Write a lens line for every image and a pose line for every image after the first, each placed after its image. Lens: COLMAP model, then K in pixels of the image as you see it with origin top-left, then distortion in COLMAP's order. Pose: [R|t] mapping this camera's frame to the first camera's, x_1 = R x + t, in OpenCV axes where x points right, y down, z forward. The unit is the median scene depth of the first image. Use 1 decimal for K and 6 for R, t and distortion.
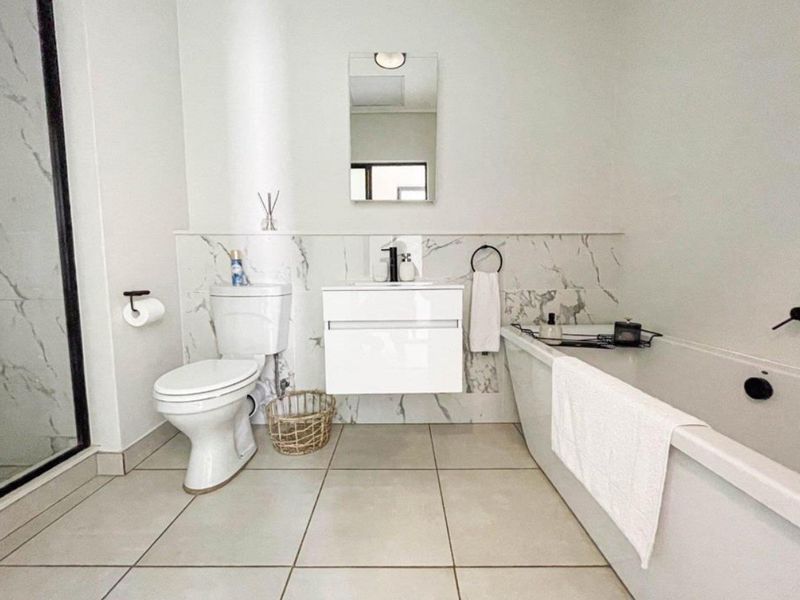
lens RADIAL K [[329.8, 0, 399.5], [0, 329.8, 297.3], [0, 0, 1]] dist [-0.000548, 0.000106]
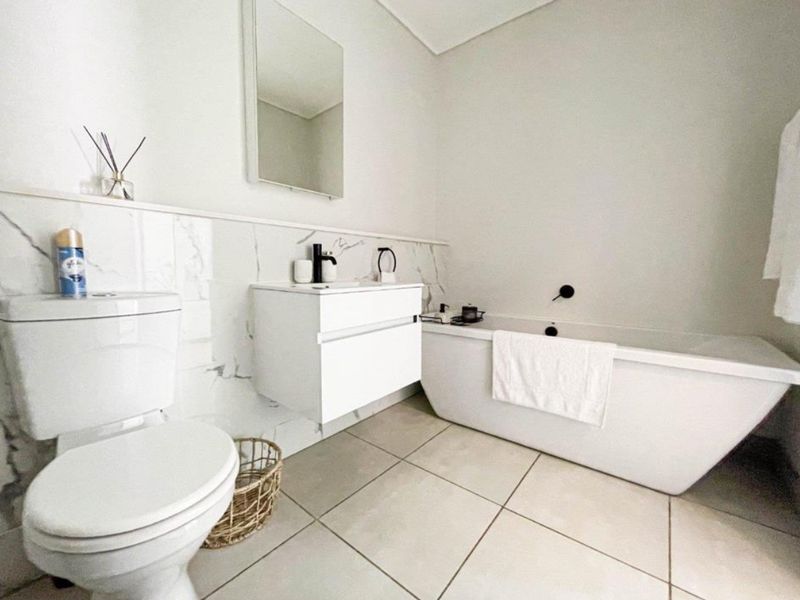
lens RADIAL K [[329.8, 0, 400.2], [0, 329.8, 298.2], [0, 0, 1]] dist [-0.000548, 0.000106]
pose [[0.632082, -0.060585, 0.772529, -0.557060], [0.062264, 0.997686, 0.027298, -0.017085], [-0.772396, 0.030846, 0.634392, 0.267337]]
